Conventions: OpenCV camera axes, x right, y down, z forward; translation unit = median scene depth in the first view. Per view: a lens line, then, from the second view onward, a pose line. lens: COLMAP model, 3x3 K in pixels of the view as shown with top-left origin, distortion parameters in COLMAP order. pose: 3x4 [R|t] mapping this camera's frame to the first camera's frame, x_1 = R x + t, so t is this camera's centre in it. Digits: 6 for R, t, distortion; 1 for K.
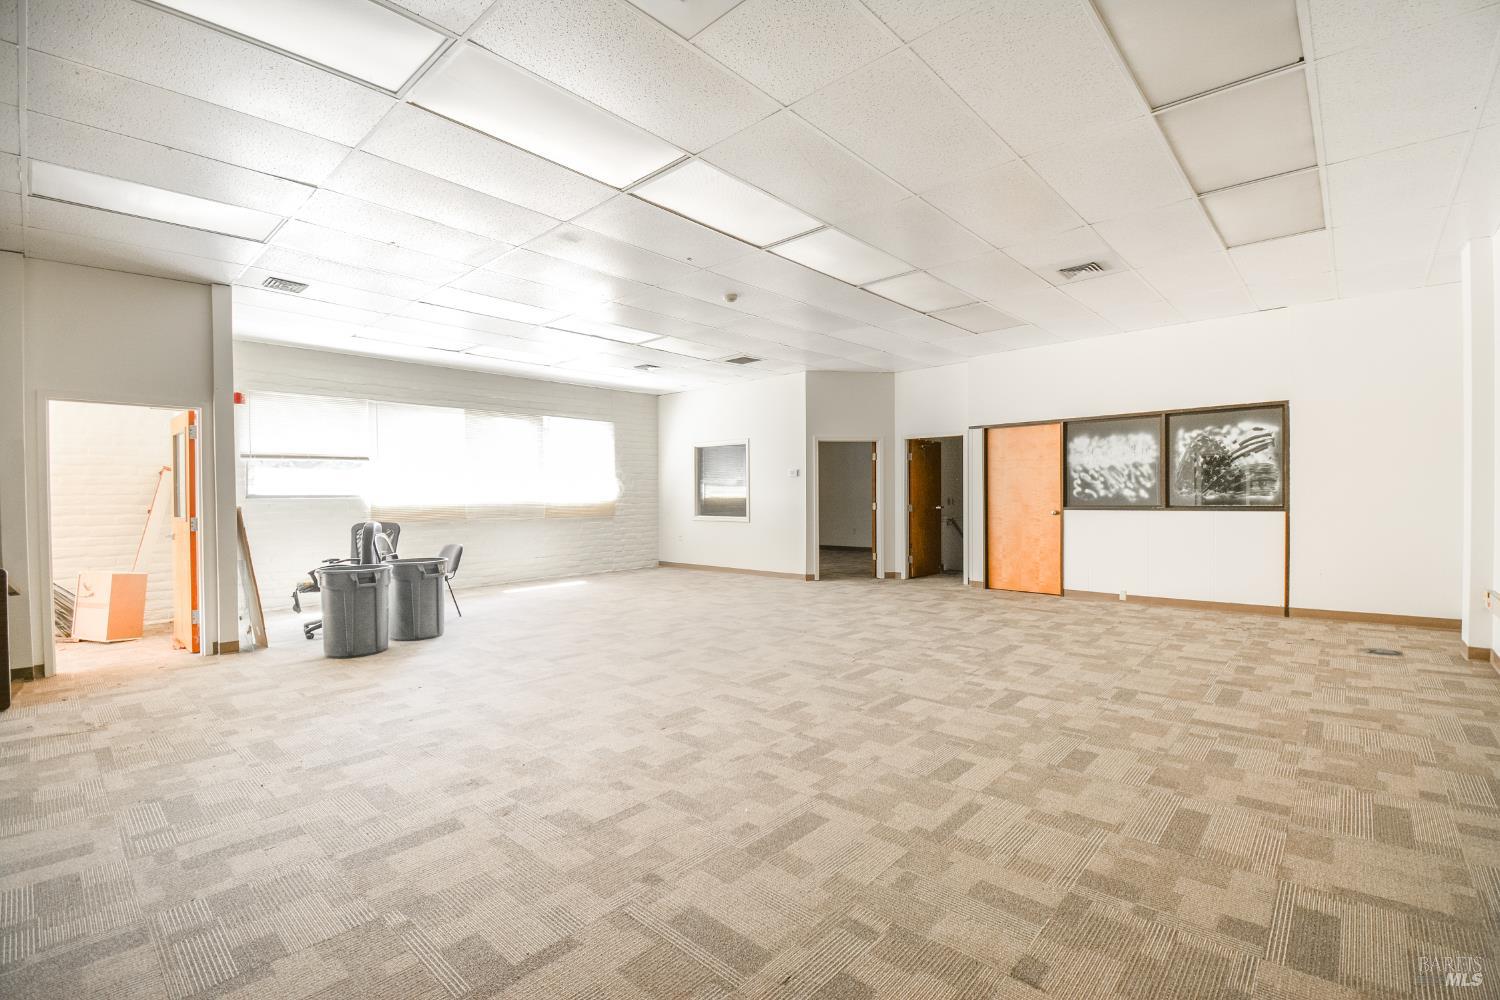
lens RADIAL K [[668.3, 0, 745.2], [0, 668.3, 494.5], [0, 0, 1]] dist [0.004865, -0.007180]
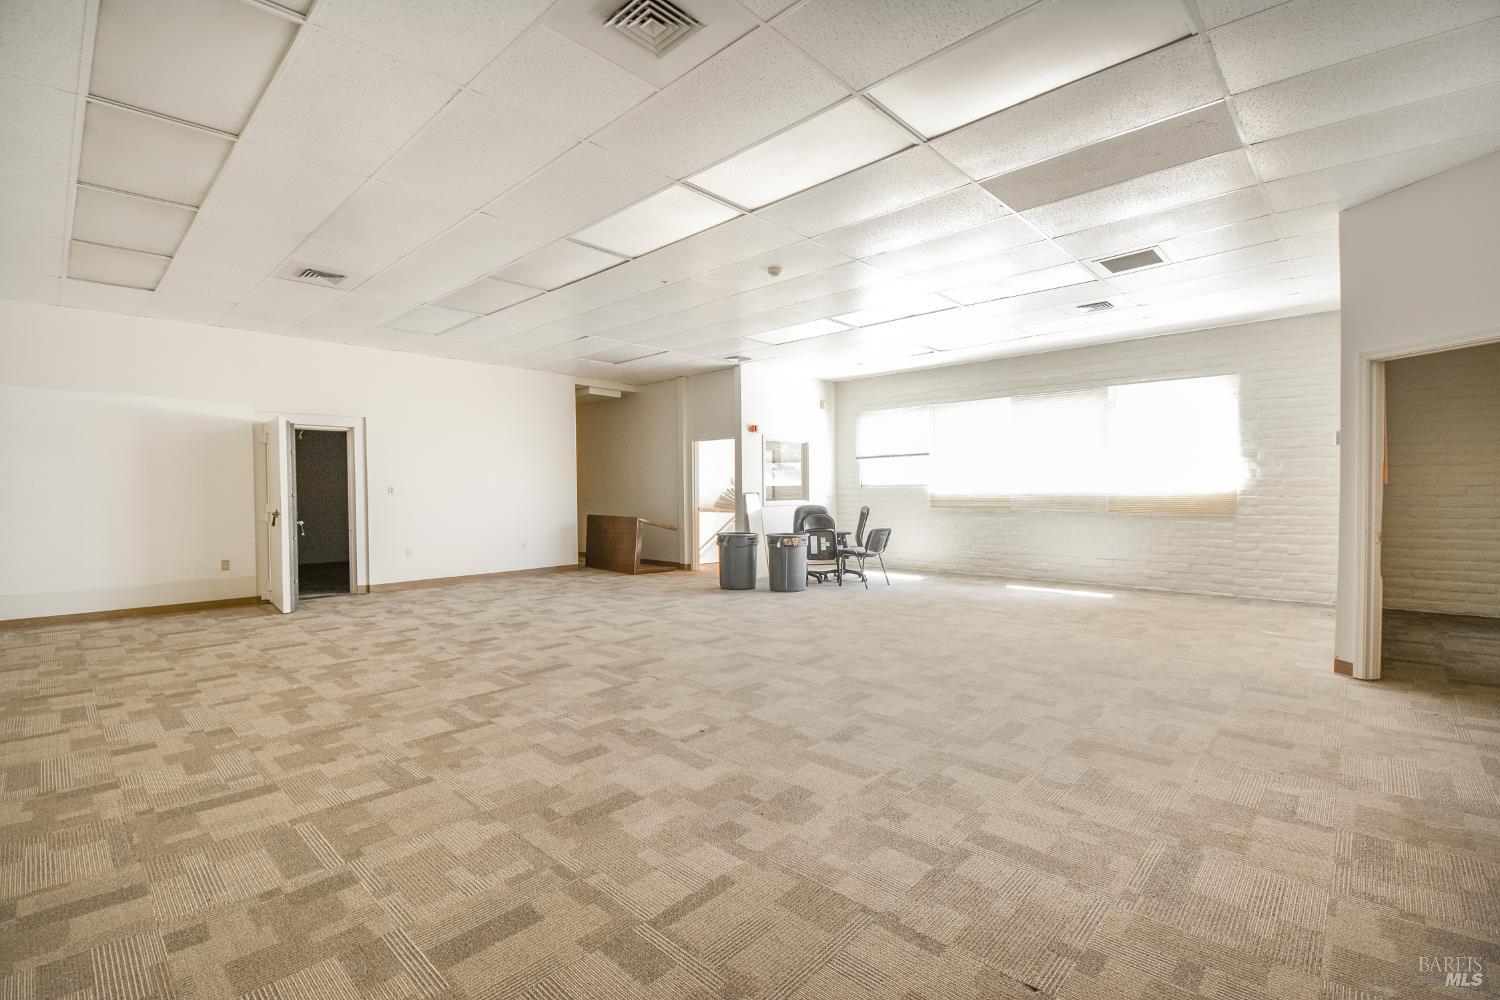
lens RADIAL K [[668.3, 0, 753.9], [0, 668.3, 508.3], [0, 0, 1]] dist [0.004865, -0.007180]
pose [[-0.012497, 0.041209, -0.999072, 1.297573], [0.010304, 0.999103, 0.041081, -0.017125], [0.999869, -0.009782, -0.012910, 1.423131]]
